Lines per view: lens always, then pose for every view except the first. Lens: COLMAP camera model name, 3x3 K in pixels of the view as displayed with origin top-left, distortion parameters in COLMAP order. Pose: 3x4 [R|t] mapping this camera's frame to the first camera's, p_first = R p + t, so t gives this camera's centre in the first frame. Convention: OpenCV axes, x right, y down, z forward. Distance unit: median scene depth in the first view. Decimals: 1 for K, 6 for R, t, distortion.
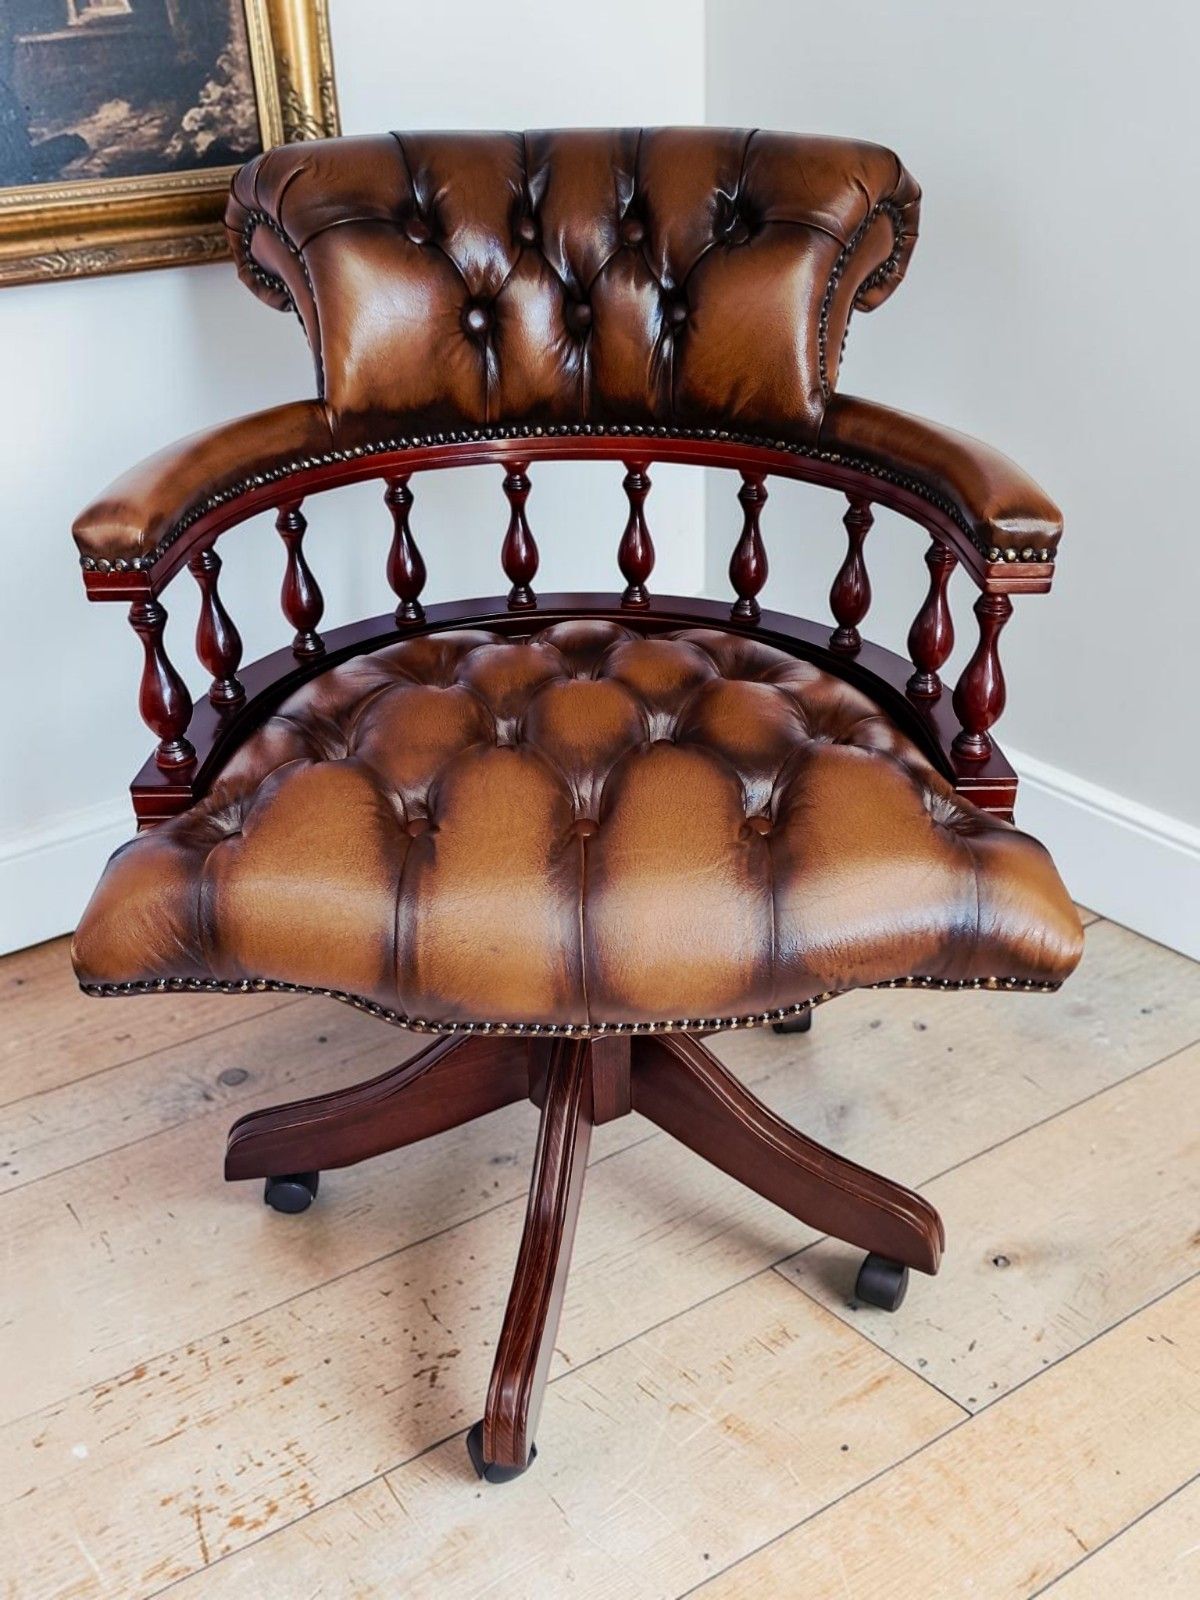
lens RADIAL K [[1264.3, 0, 611.7], [0, 1264.3, 823.3], [0, 0, 1]] dist [-0.000288, -0.028607]
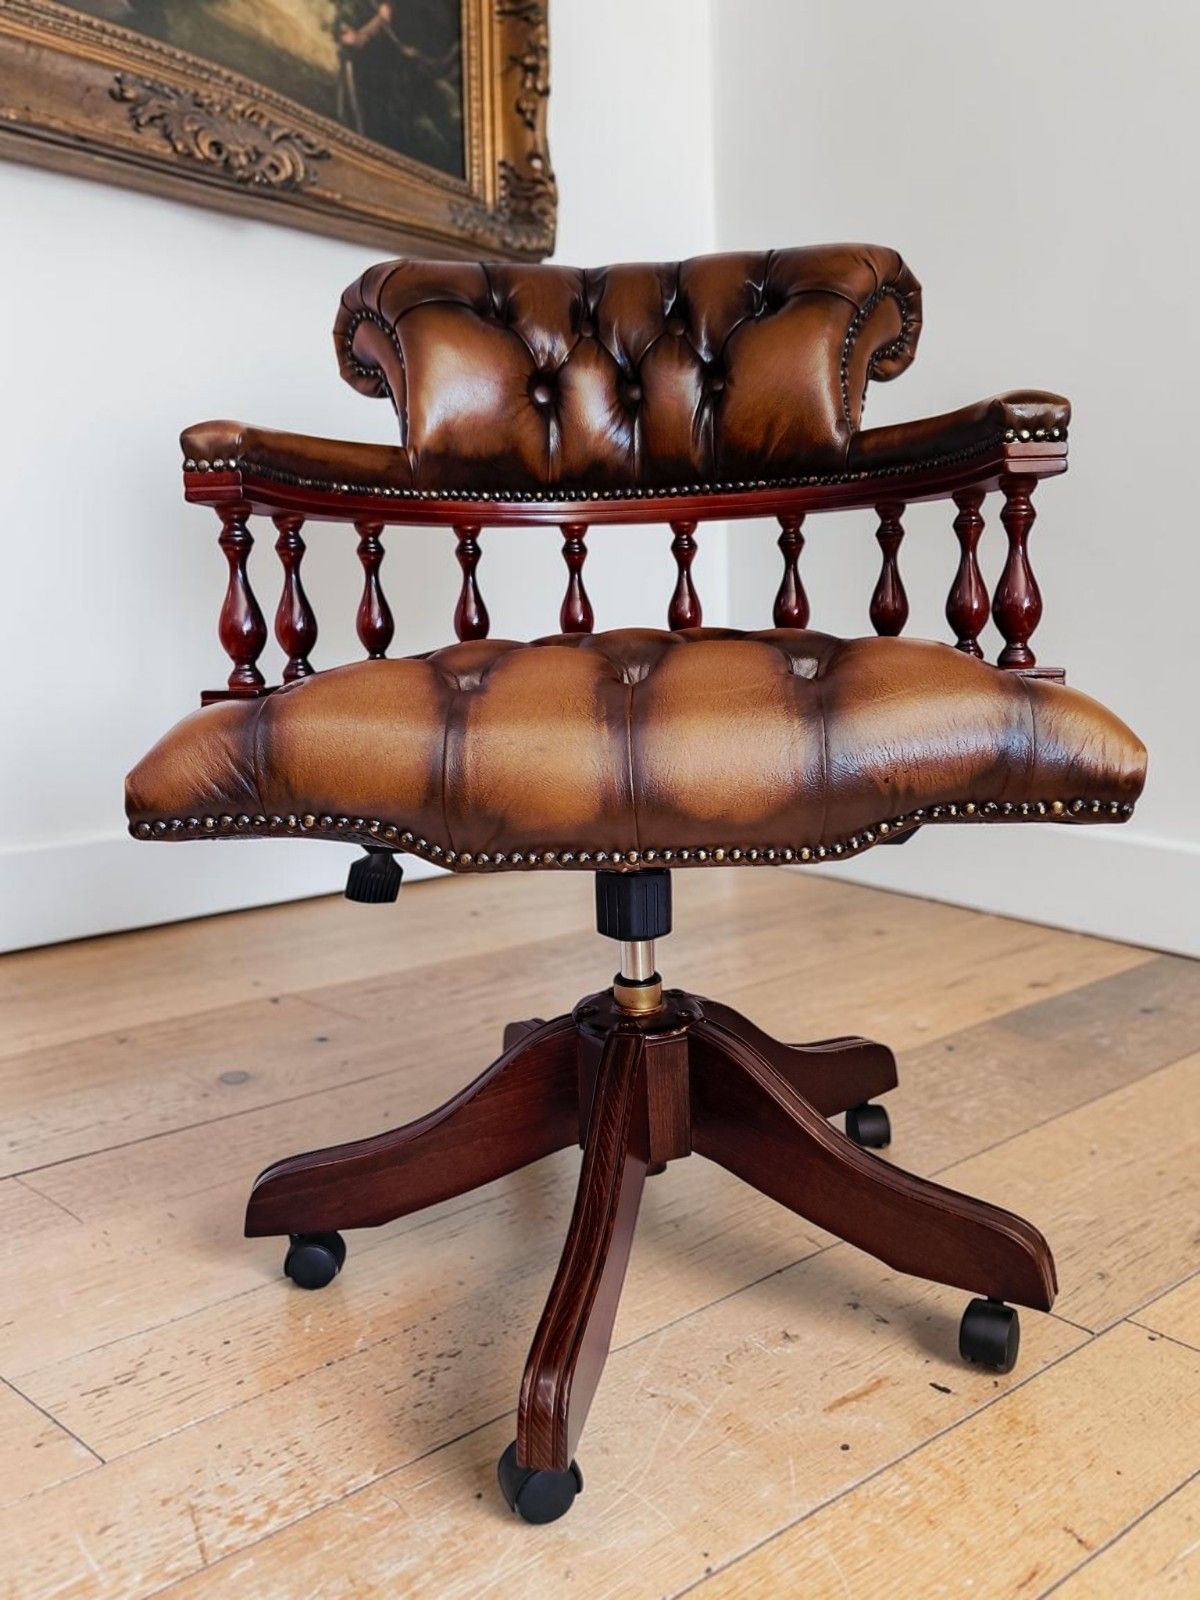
lens RADIAL K [[1264.3, 0, 598.1], [0, 1264.3, 807.0], [0, 0, 1]] dist [-0.000288, -0.028607]
pose [[0.997988, -0.016271, -0.061272, 0.009450], [-0.007132, 0.931551, -0.363540, 0.377778], [0.062993, 0.363246, 0.929561, 0.068482]]
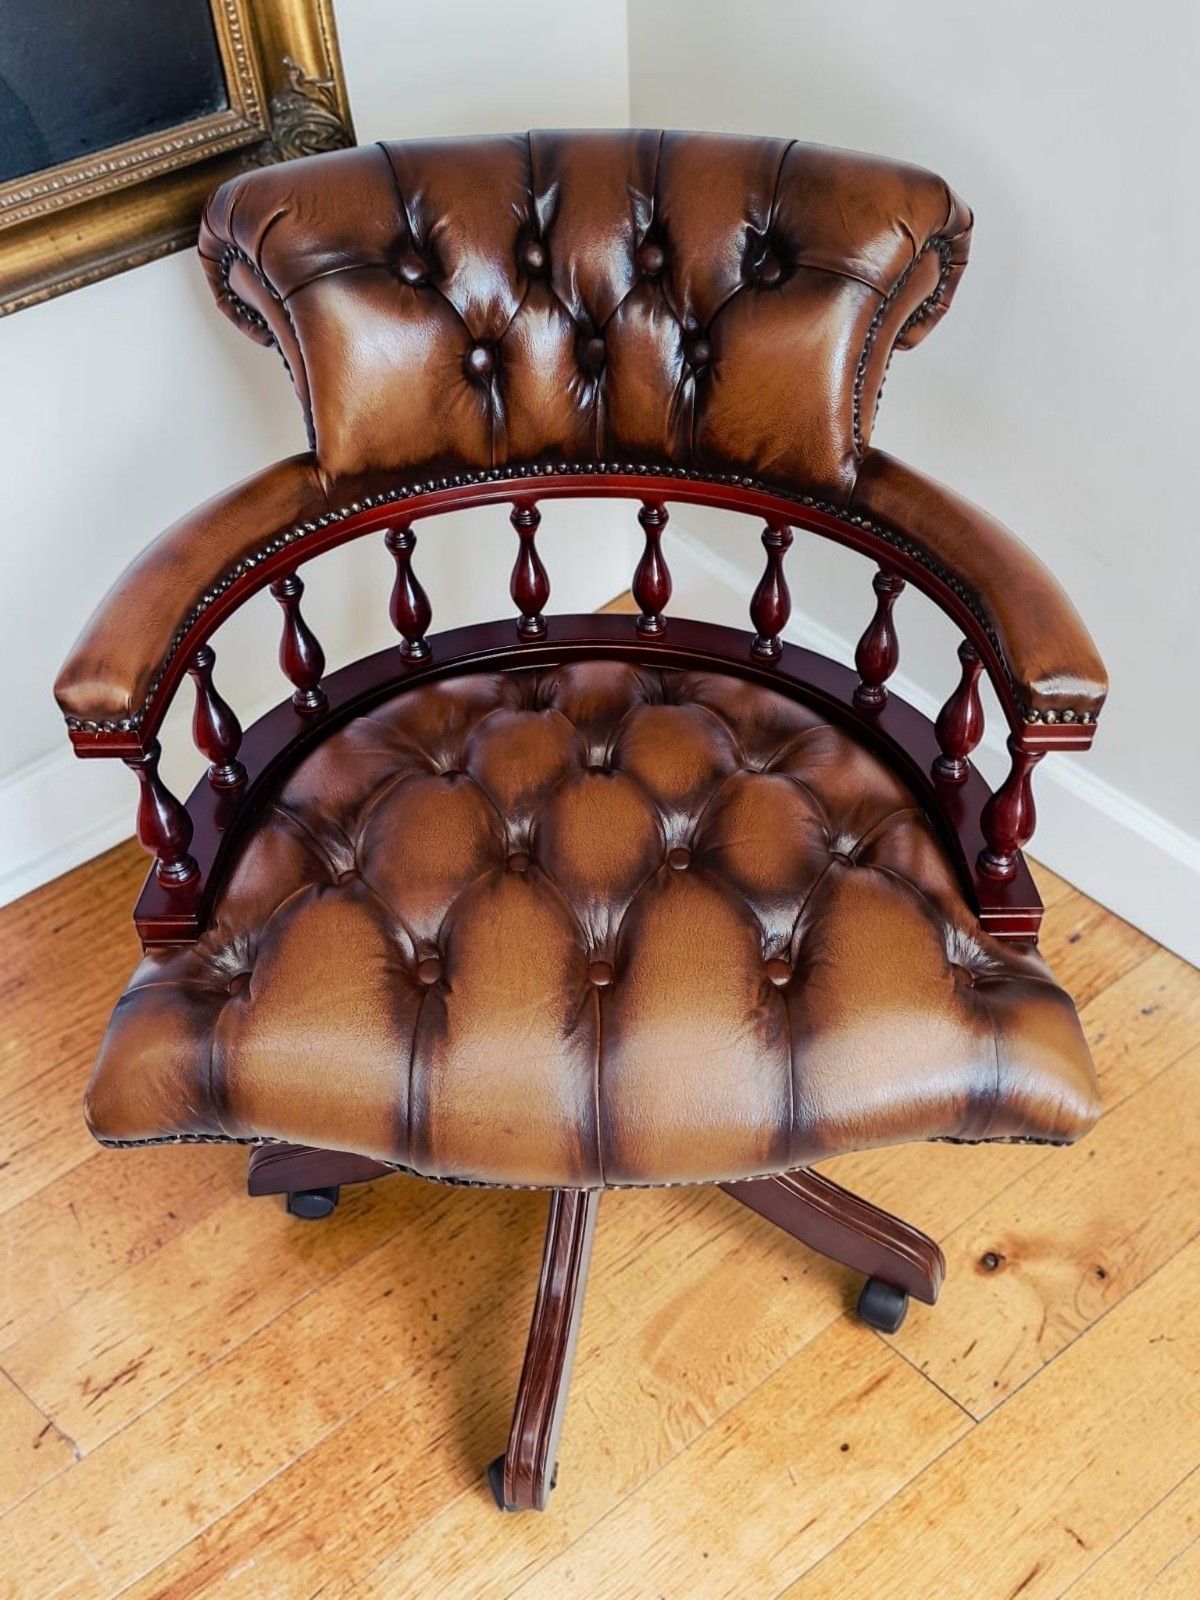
lens RADIAL K [[1264.3, 0, 624.0], [0, 1264.3, 809.2], [0, 0, 1]] dist [-0.000288, -0.028607]
pose [[0.999995, 0.002669, 0.001872, -0.003726], [-0.002943, 0.986113, 0.166051, -0.234644], [-0.001403, -0.166056, 0.986115, 0.044796]]
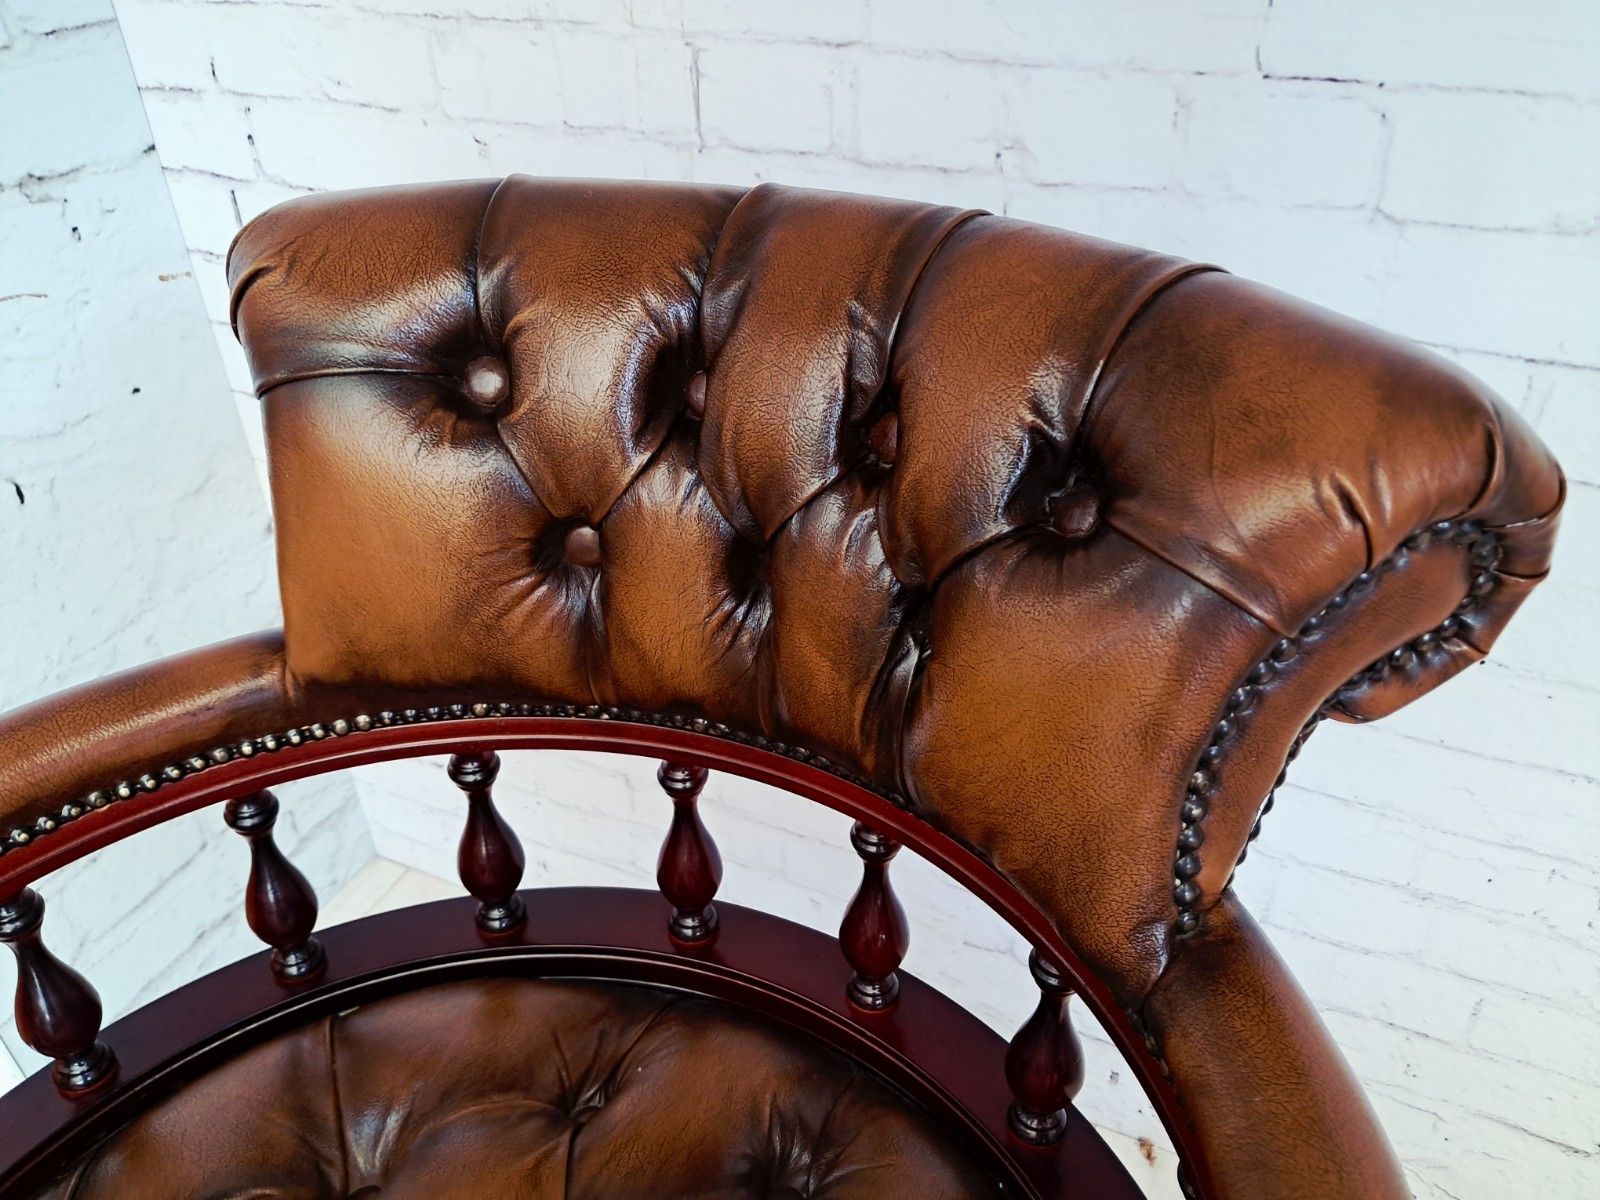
lens RADIAL K [[1264.3, 0, 803.8], [0, 1264.3, 613.8], [0, 0, 1]] dist [-0.000288, -0.028607]
pose [[0.899180, 0.240147, -0.365794, 0.184779], [-0.224986, 0.970714, 0.084232, -0.444654], [0.375309, 0.006559, 0.926876, 0.548625]]
